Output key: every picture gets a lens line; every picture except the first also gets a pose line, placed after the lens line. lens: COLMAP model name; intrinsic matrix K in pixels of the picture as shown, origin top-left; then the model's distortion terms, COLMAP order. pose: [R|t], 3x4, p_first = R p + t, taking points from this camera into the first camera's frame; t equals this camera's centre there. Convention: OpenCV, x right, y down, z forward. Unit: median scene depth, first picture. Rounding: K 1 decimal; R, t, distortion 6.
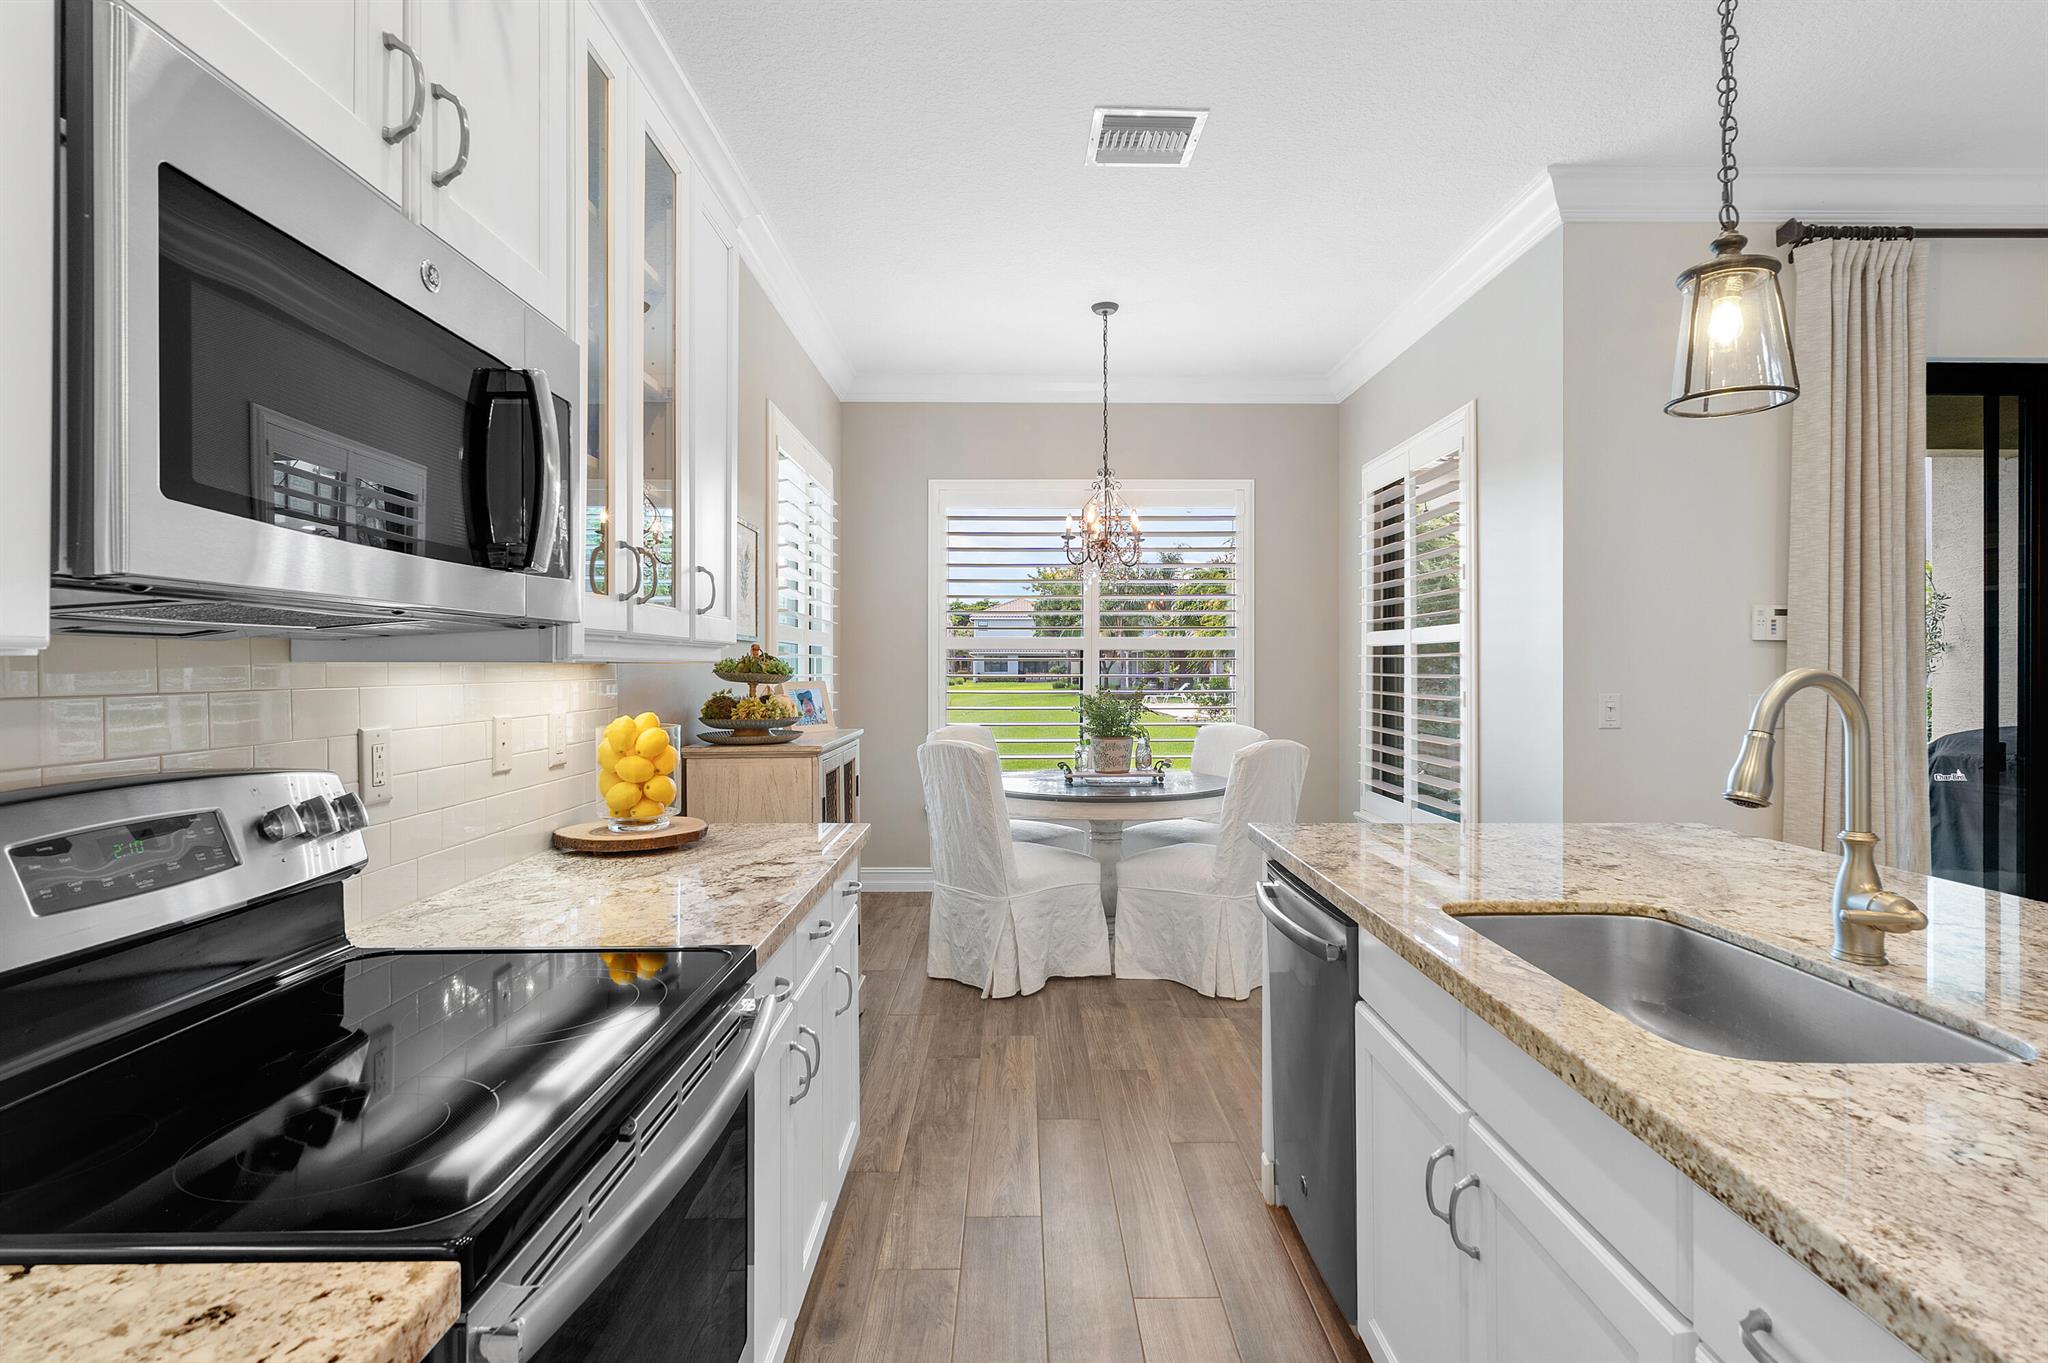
lens RADIAL K [[1013.1, 0, 1027.0], [0, 1013.1, 664.0], [0, 0, 1]] dist [0.005666, -0.000030]
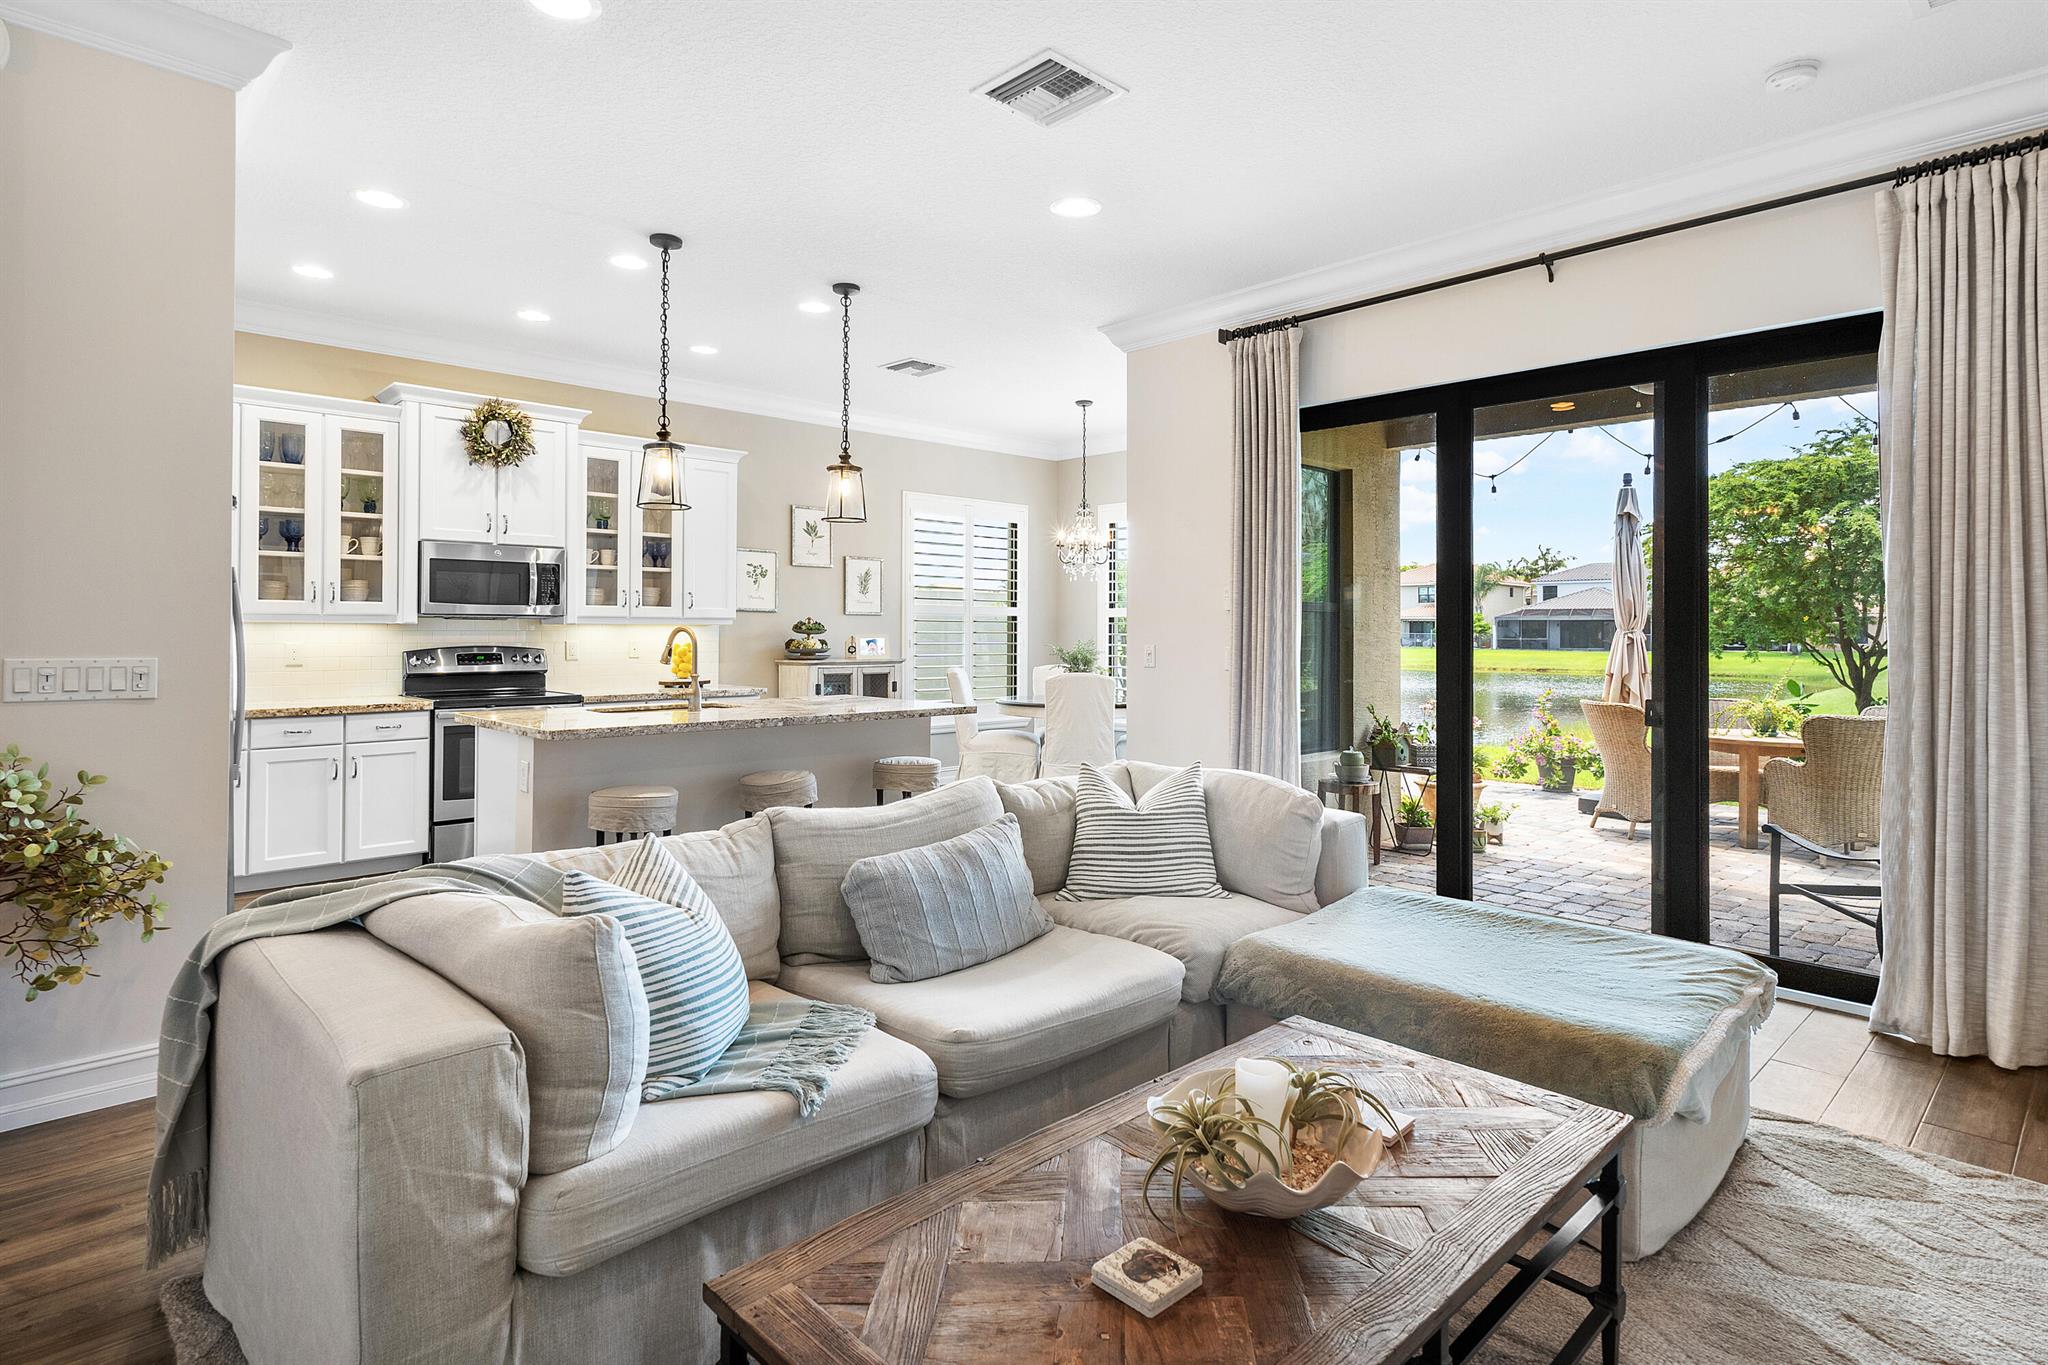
lens RADIAL K [[1042.4, 0, 1050.3], [0, 1042.4, 620.8], [0, 0, 1]] dist [0.014855, -0.000257]
pose [[0.705608, -0.001581, -0.708601, 1.143861], [-0.004074, 0.999972, -0.006288, 0.001533], [0.708591, 0.007324, 0.705581, -0.179573]]
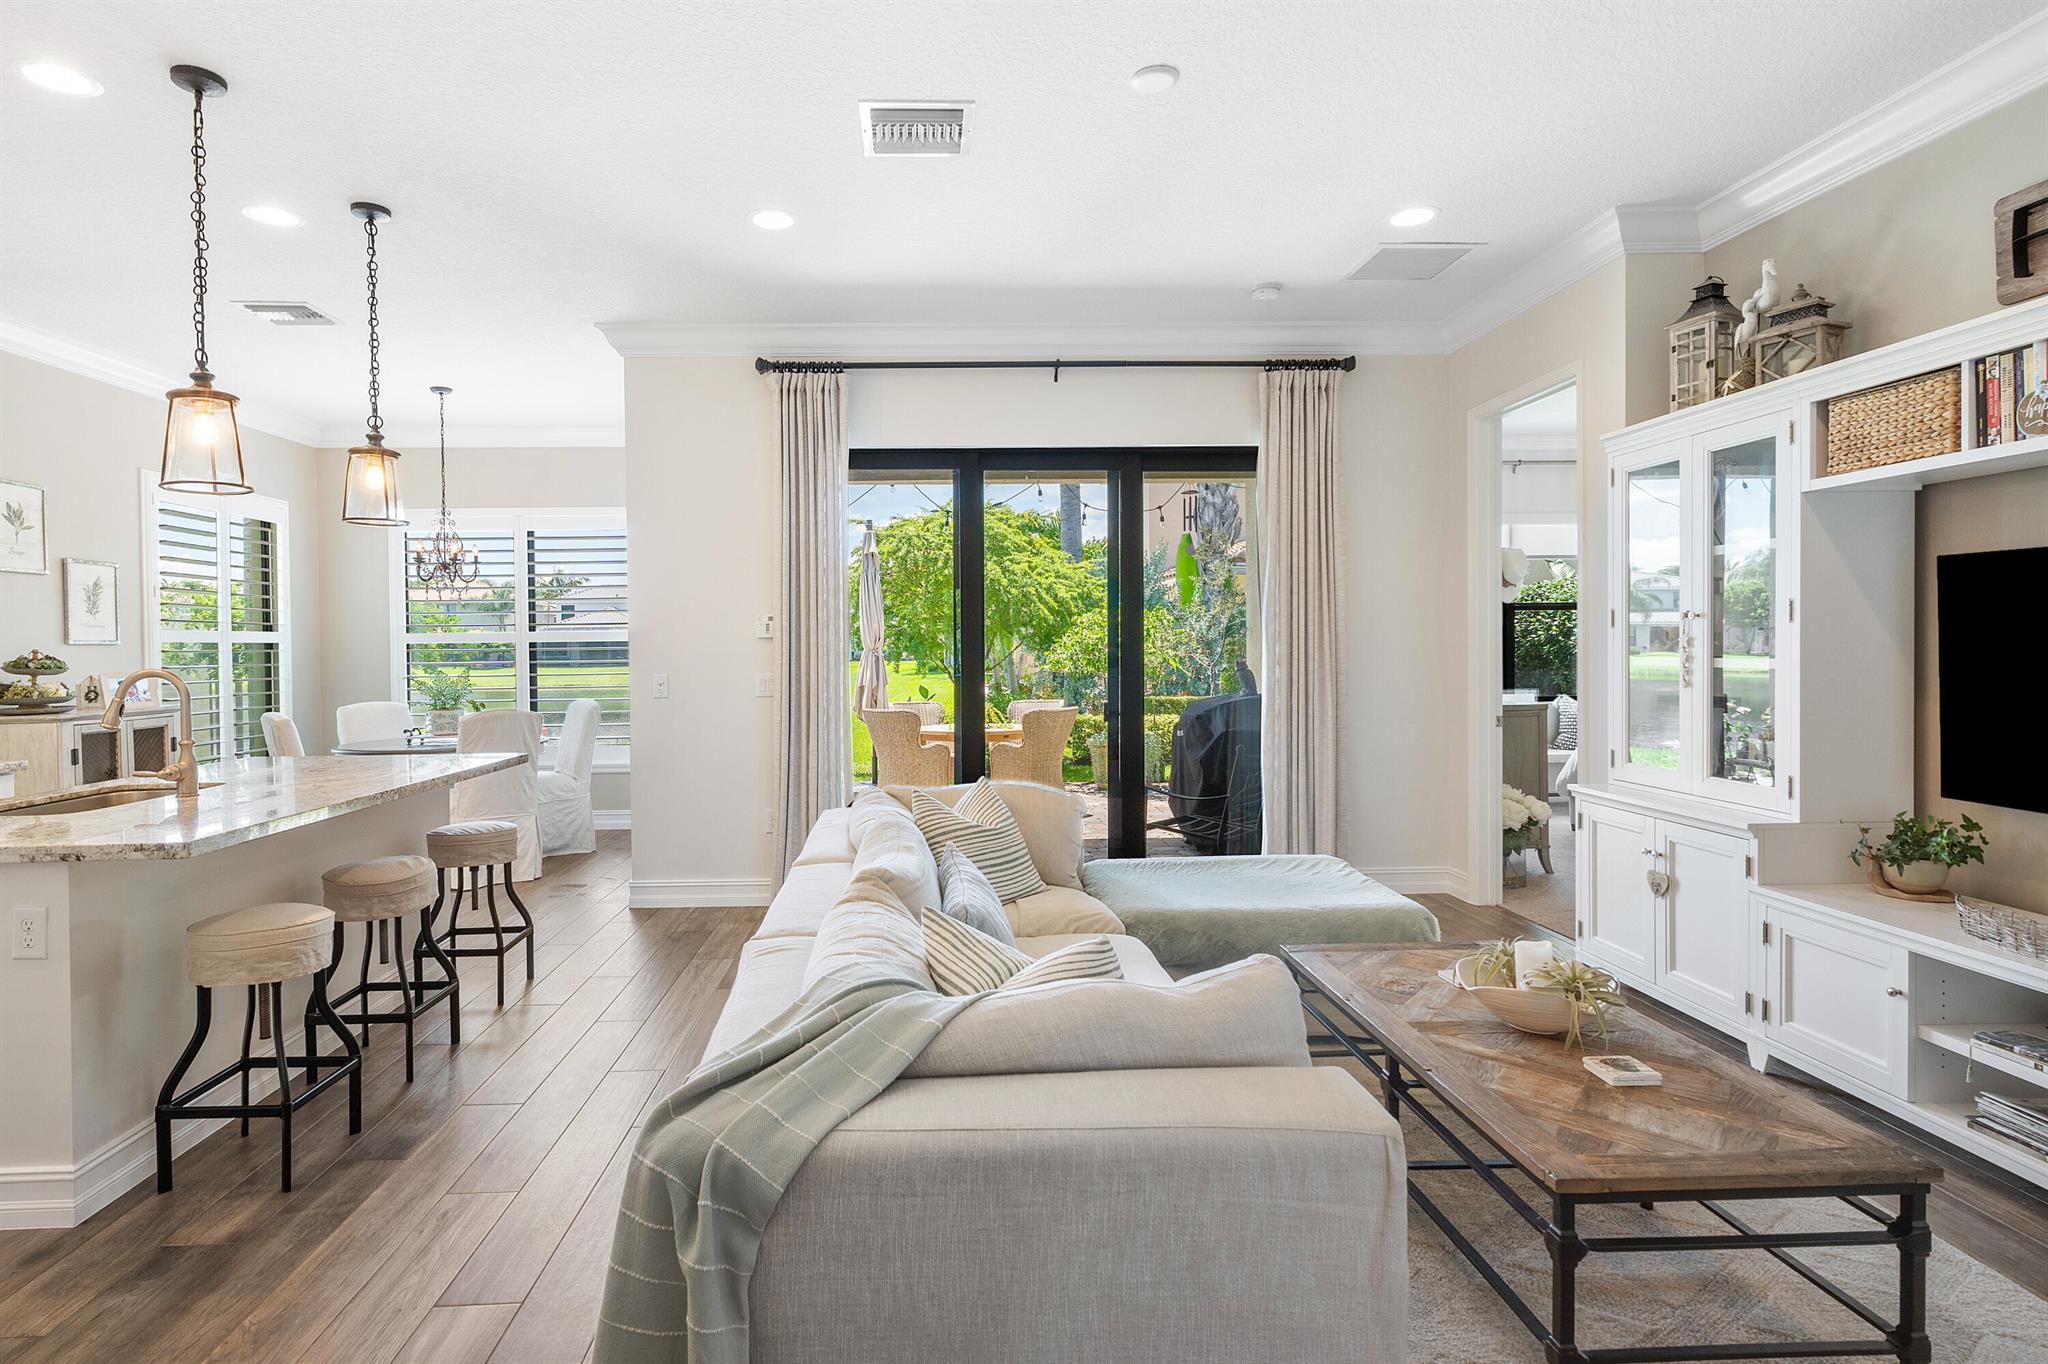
lens RADIAL K [[1046.2, 0, 958.5], [0, 1046.2, 656.0], [0, 0, 1]] dist [-0.001989, -0.000485]
pose [[0.999290, -0.010936, 0.036065, 0.672194], [0.010487, 0.999866, 0.012606, -0.009286], [-0.036198, -0.012218, 0.999270, -0.390357]]
